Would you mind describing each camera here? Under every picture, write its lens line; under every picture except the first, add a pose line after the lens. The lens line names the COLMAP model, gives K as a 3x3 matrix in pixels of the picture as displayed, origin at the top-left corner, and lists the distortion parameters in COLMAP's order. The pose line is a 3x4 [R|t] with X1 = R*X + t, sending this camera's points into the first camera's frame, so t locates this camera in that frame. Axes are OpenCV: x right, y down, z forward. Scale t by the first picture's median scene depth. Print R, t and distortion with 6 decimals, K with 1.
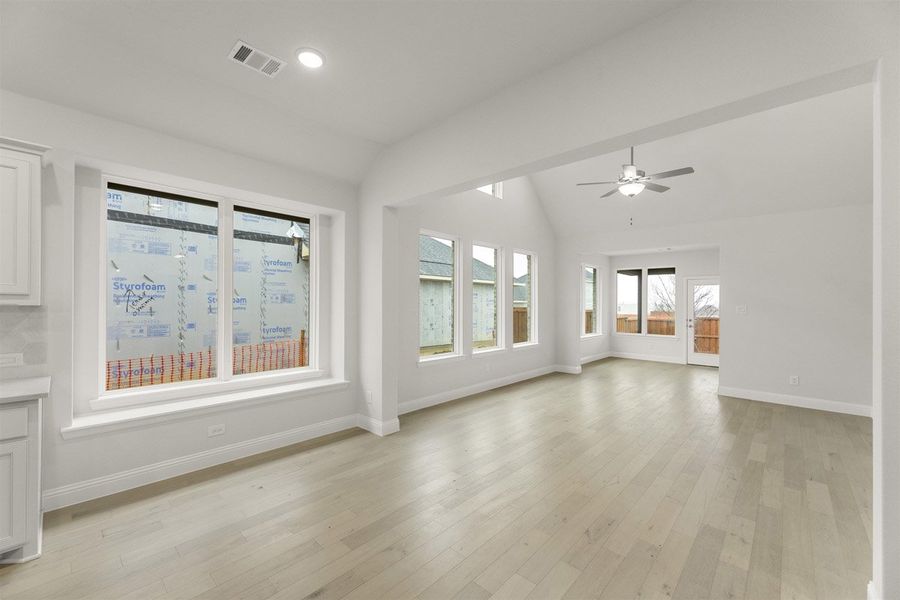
lens RADIAL K [[357.2, 0, 452.9], [0, 357.2, 302.3], [0, 0, 1]] dist [0.000944, 0.000020]
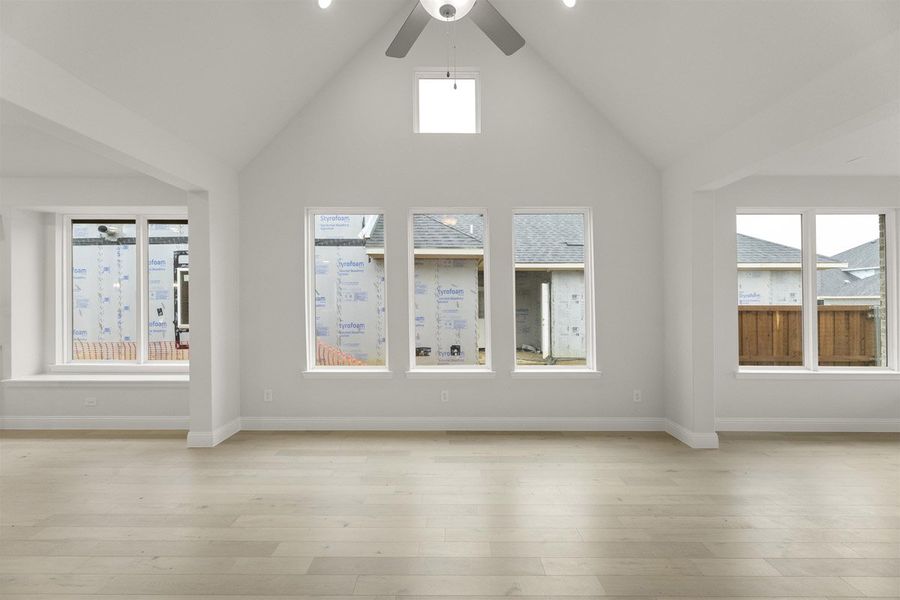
lens RADIAL K [[357.2, 0, 451.5], [0, 357.2, 302.1], [0, 0, 1]] dist [0.000944, 0.000020]
pose [[0.681005, -0.004927, -0.732263, 0.479655], [0.007491, 0.999972, 0.000238, 0.007195], [0.732241, -0.005647, 0.681022, 0.457091]]
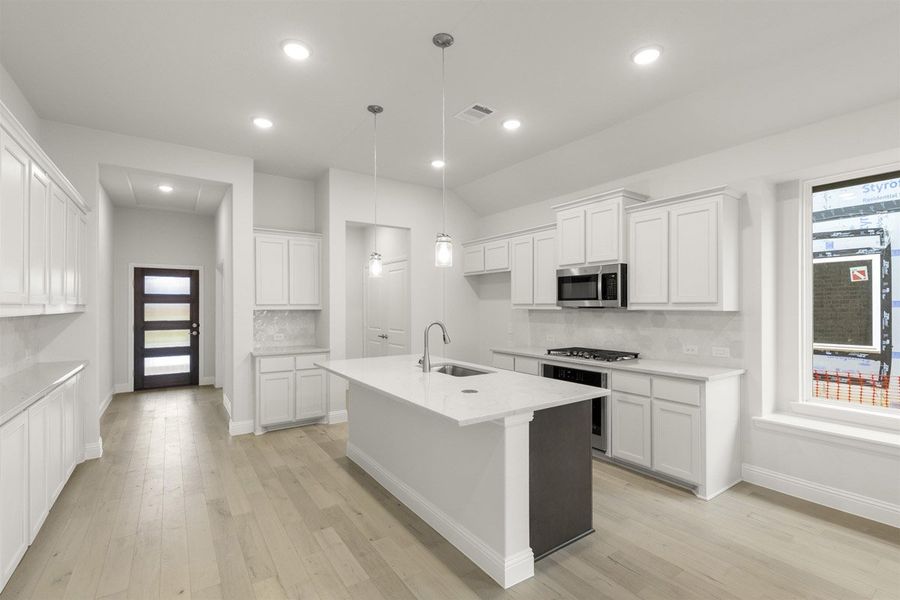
lens RADIAL K [[403.0, 0, 450.5], [0, 403.0, 304.2], [0, 0, 1]] dist [0.003355, -0.000530]
pose [[-0.210130, -0.015842, -0.977545, 0.134031], [0.001923, 0.999860, -0.016617, 0.002481], [0.977672, -0.005372, -0.210070, 0.101916]]
